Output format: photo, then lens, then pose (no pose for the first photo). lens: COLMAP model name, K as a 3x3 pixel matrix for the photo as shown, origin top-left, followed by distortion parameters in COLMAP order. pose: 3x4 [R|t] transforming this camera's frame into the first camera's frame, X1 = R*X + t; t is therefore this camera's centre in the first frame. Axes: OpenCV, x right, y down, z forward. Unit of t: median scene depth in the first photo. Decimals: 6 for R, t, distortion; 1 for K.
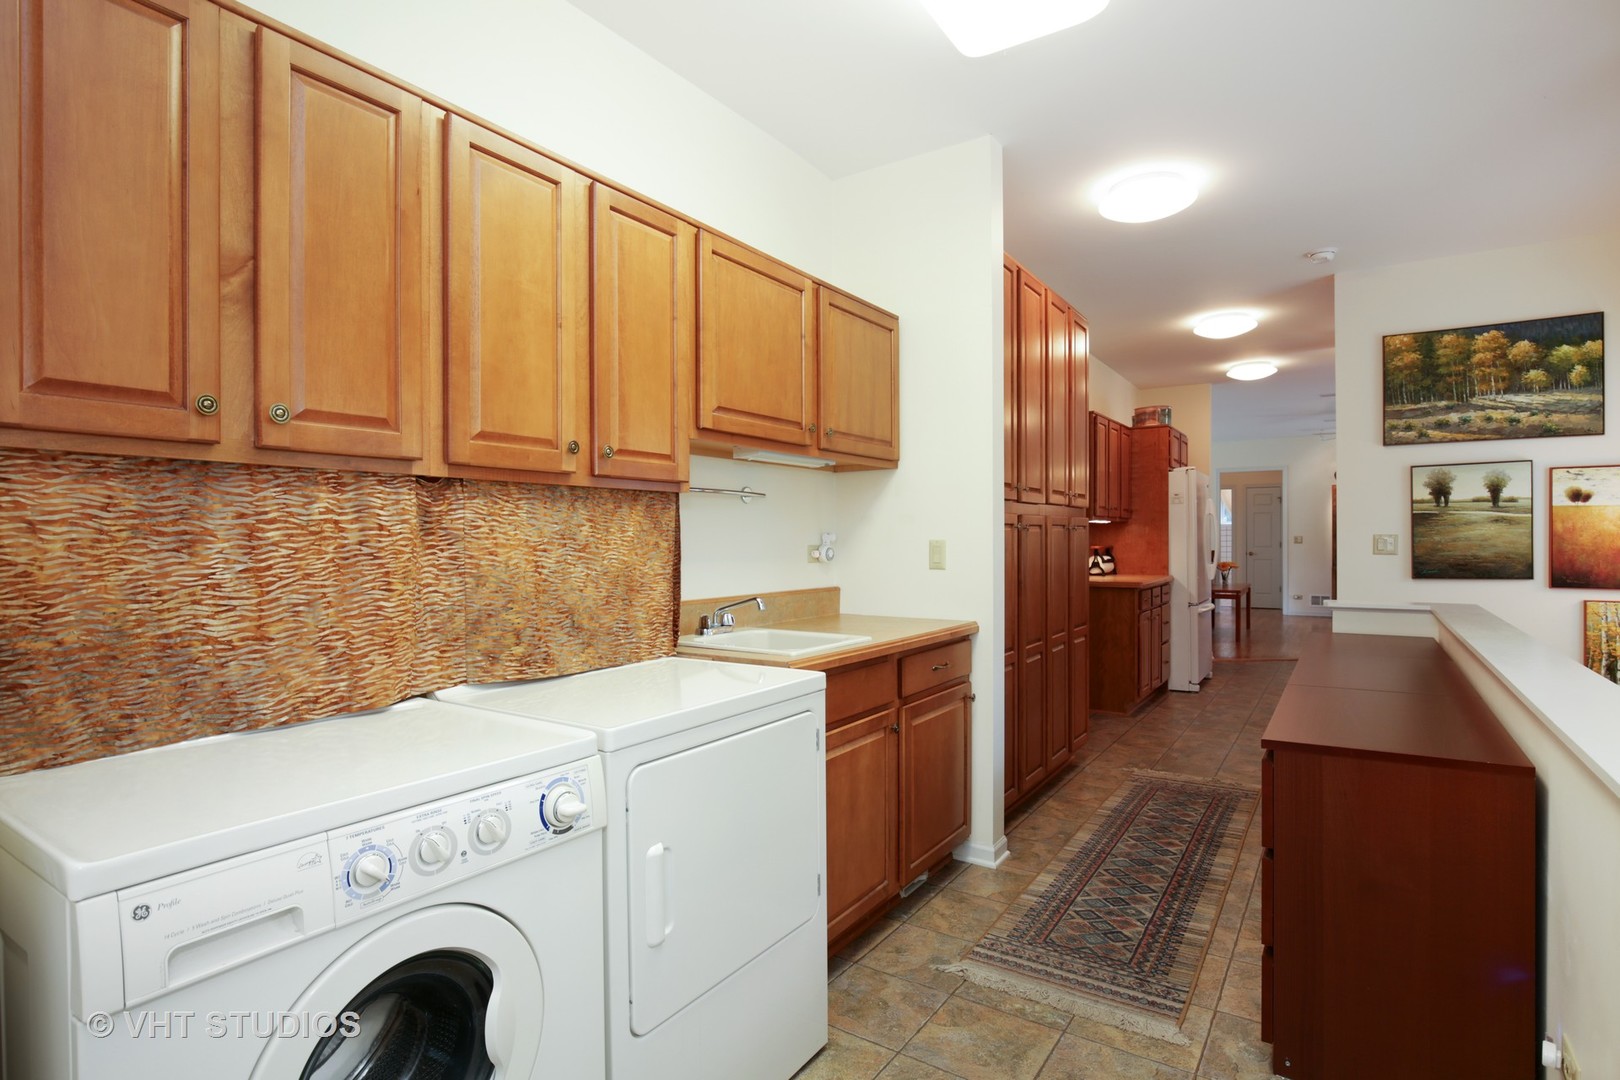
lens RADIAL K [[829.9, 0, 812.8], [0, 829.9, 541.9], [0, 0, 1]] dist [-0.003042, -0.000159]
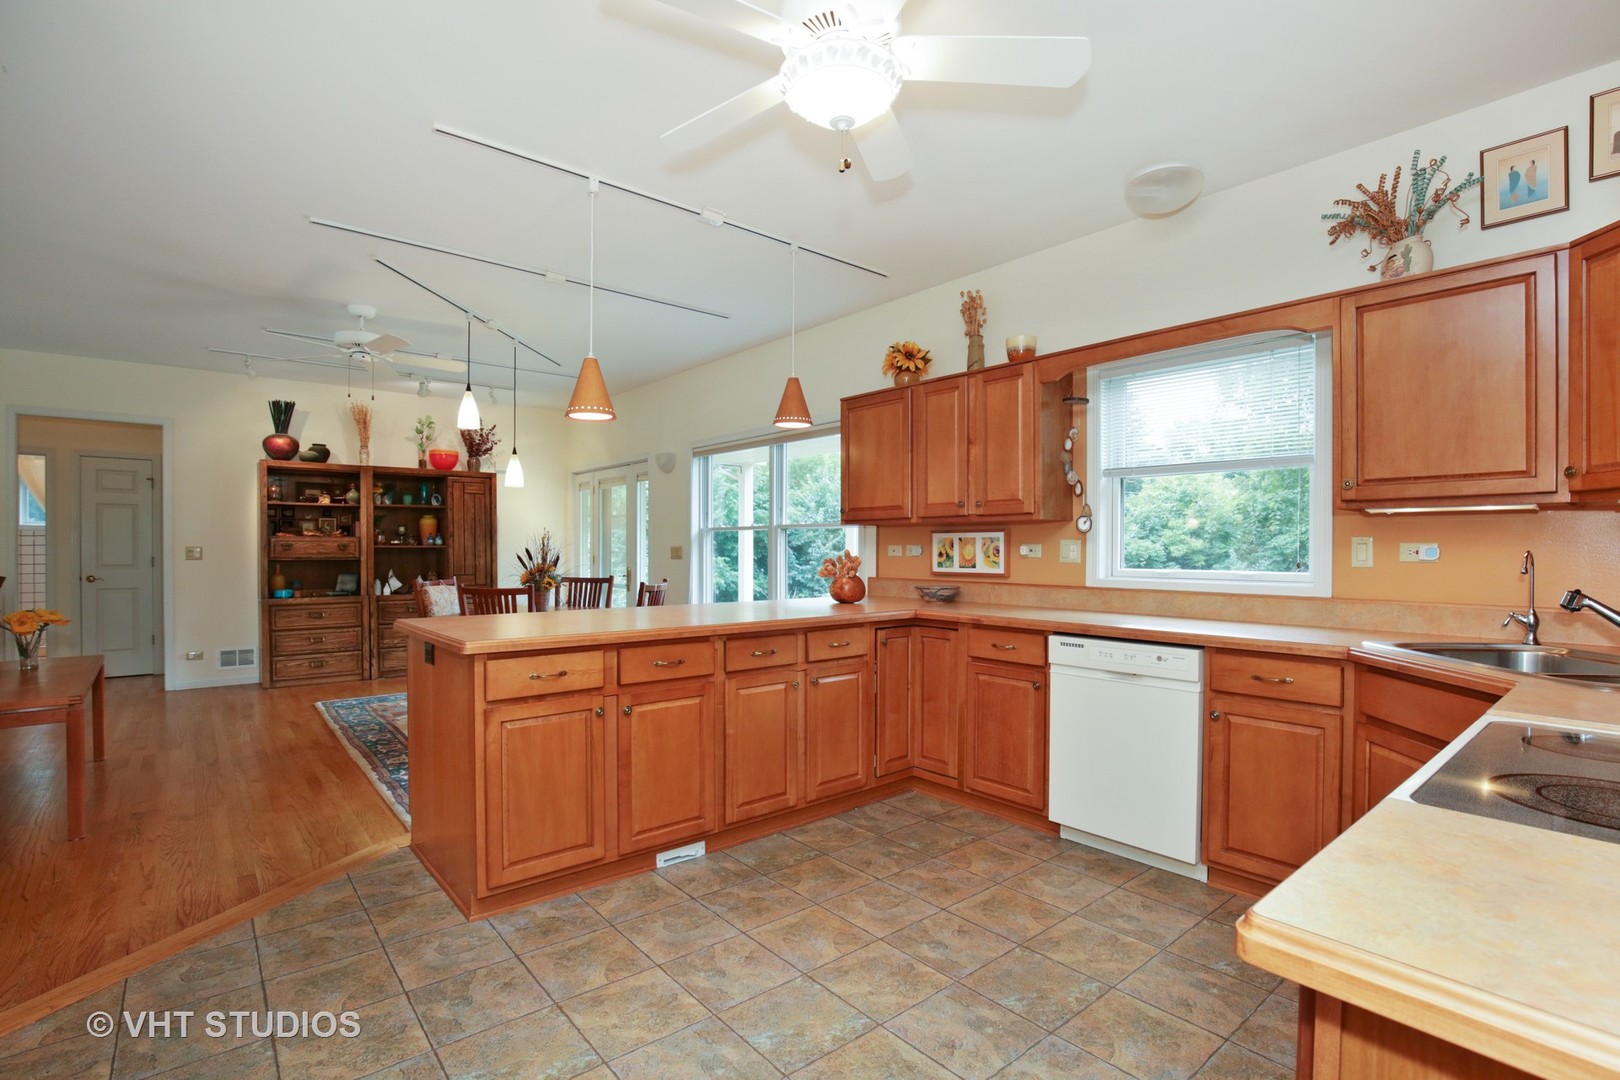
lens RADIAL K [[746.8, 0, 812.5], [0, 746.8, 550.0], [0, 0, 1]] dist [-0.024880, 0.000257]
pose [[0.283947, -0.011885, 0.958766, 0.205564], [0.008221, 0.999917, 0.009961, -0.005597], [-0.958805, 0.005054, 0.284021, 0.411029]]
